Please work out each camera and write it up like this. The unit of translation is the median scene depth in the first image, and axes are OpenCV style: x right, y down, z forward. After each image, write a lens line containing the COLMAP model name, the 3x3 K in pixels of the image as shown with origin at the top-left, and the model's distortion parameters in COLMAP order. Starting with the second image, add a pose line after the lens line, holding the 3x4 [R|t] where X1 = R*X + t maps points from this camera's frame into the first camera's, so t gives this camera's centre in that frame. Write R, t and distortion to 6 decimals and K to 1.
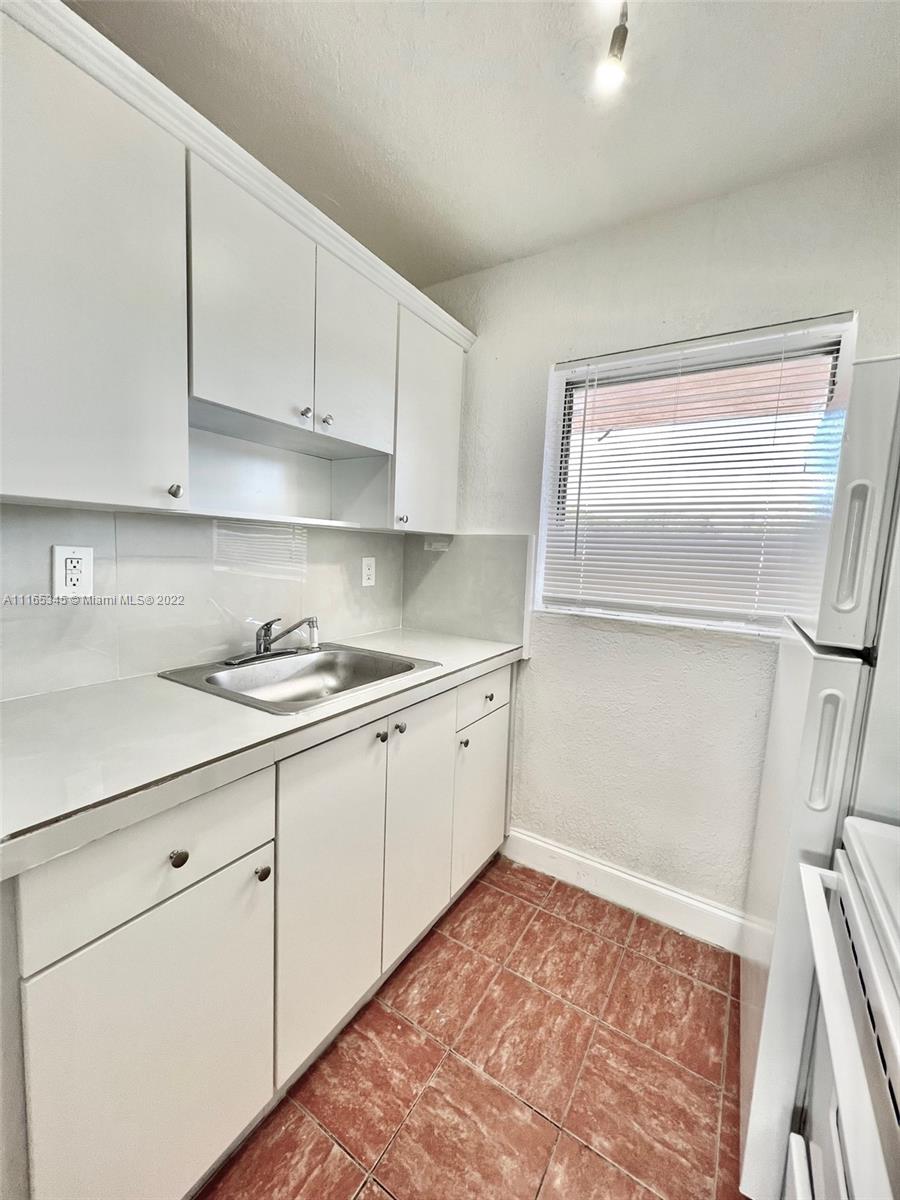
lens RADIAL K [[479.3, 0, 451.4], [0, 479.3, 600.8], [0, 0, 1]] dist [-0.001465, 0.000613]
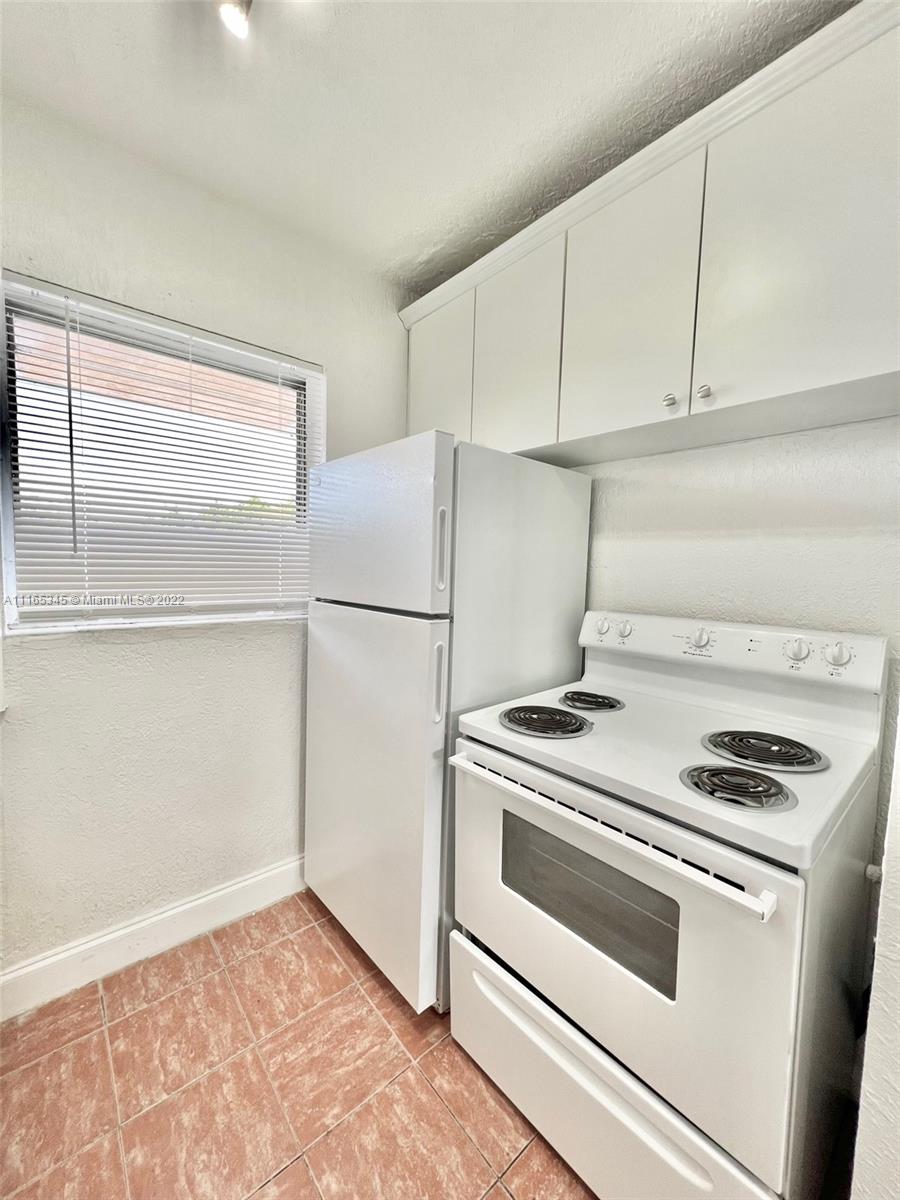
lens RADIAL K [[479.3, 0, 451.4], [0, 479.3, 600.8], [0, 0, 1]] dist [-0.001465, 0.000613]
pose [[0.292195, -0.111668, 0.949817, -0.334167], [0.086237, 0.992190, 0.090121, -0.042310], [-0.952463, 0.055576, 0.299543, 0.258532]]
